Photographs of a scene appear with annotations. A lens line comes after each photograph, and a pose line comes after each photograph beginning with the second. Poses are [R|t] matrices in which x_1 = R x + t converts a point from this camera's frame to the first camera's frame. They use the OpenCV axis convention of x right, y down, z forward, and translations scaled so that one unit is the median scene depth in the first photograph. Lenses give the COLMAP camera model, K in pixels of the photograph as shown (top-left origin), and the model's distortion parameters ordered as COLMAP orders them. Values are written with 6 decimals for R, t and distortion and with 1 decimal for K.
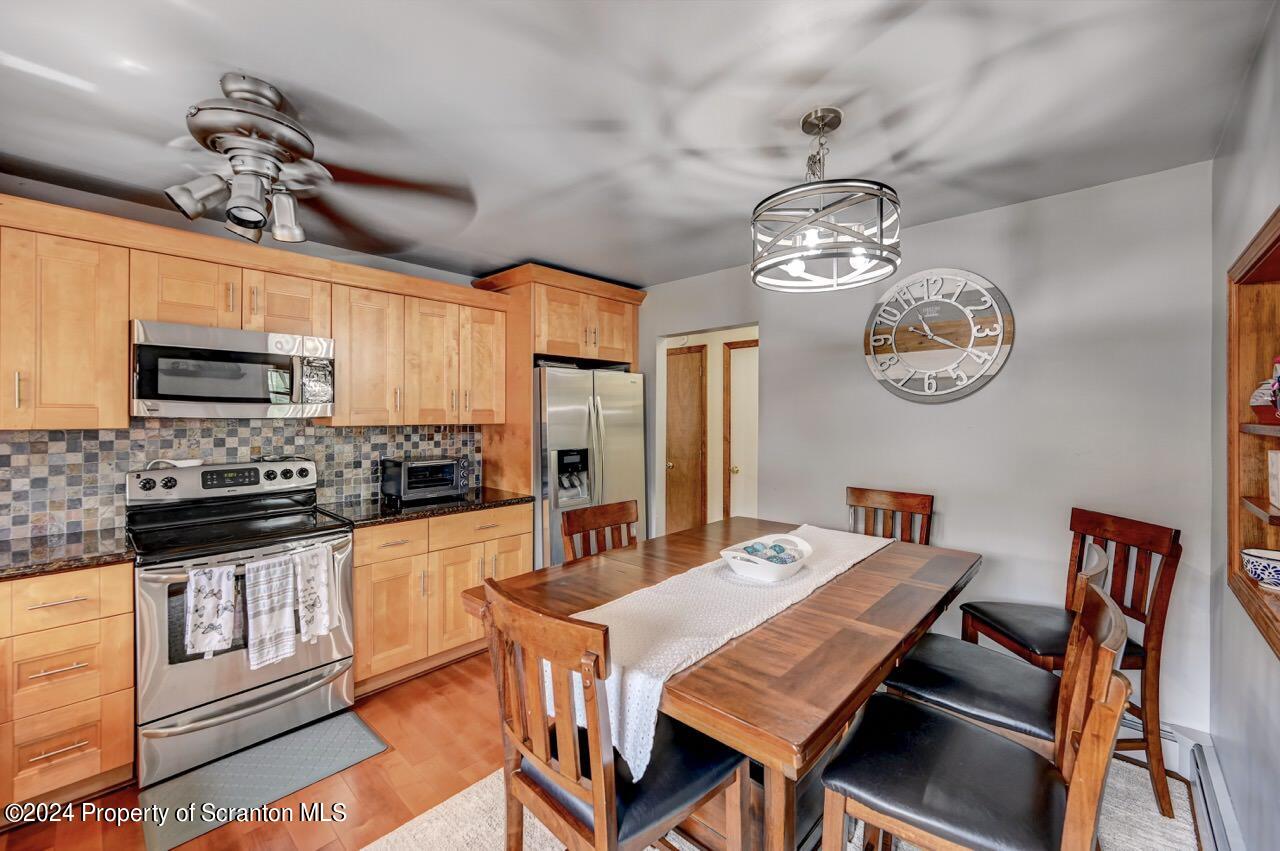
lens RADIAL K [[517.0, 0, 641.3], [0, 517.0, 415.1], [0, 0, 1]] dist [-0.000566, -0.000131]
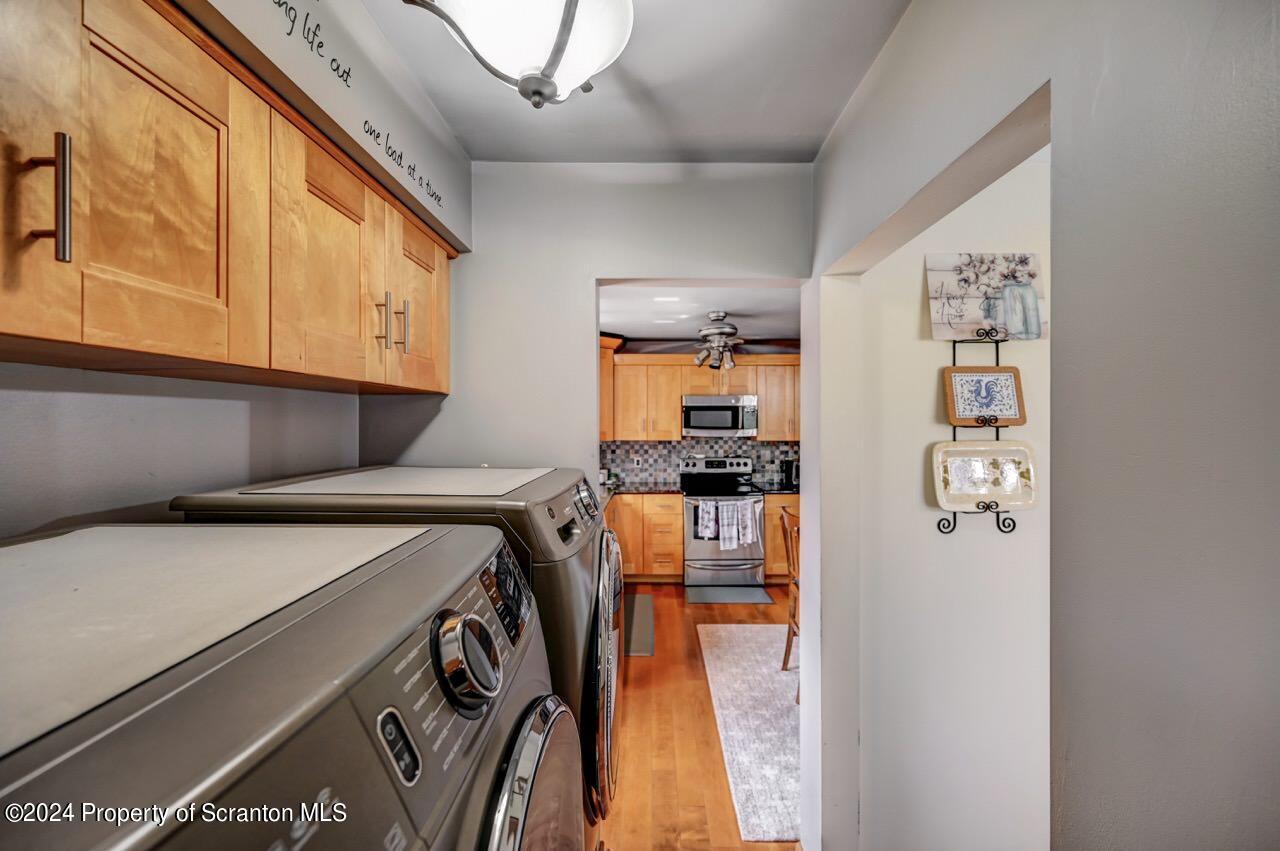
lens RADIAL K [[515.4, 0, 638.5], [0, 515.4, 424.1], [0, 0, 1]] dist [0.001080, 0.000037]
pose [[0.659061, 0.004646, -0.752075, 0.627175], [0.000508, 0.999978, 0.006623, -0.061160], [0.752089, -0.004747, 0.659044, -0.673427]]
